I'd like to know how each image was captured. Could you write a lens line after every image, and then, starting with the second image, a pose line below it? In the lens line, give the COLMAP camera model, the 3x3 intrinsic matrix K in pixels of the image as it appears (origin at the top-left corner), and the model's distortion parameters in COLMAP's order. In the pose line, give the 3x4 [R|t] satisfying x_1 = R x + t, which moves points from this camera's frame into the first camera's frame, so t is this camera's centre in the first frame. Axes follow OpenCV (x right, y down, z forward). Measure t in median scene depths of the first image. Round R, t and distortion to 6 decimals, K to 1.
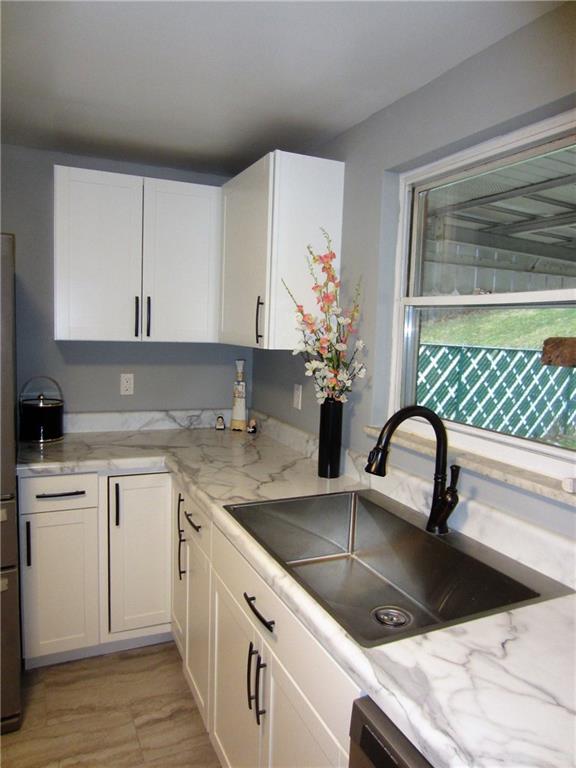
lens RADIAL K [[544.3, 0, 287.9], [0, 544.3, 379.9], [0, 0, 1]] dist [-0.029735, 0.007161]
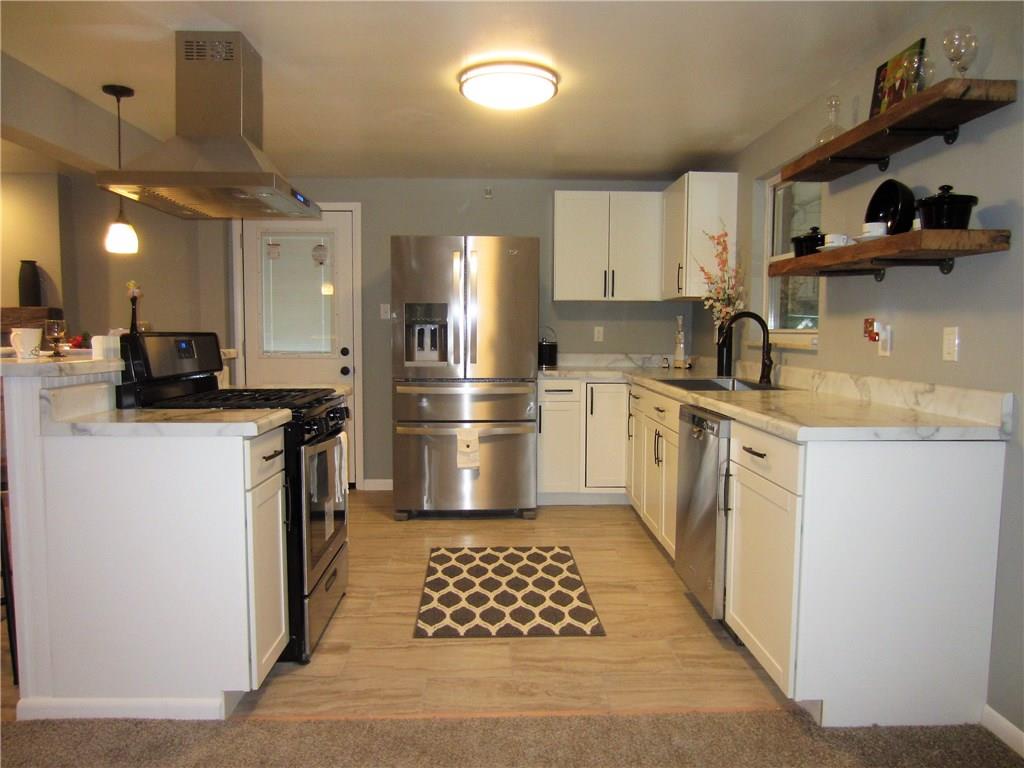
lens RADIAL K [[725.8, 0, 516.5], [0, 725.8, 383.0], [0, 0, 1]] dist [-0.029735, 0.007161]
pose [[0.921088, -0.002166, -0.389348, 0.257051], [-0.011687, 0.999380, -0.033208, 0.211488], [0.389179, 0.035137, 0.920492, -0.867805]]
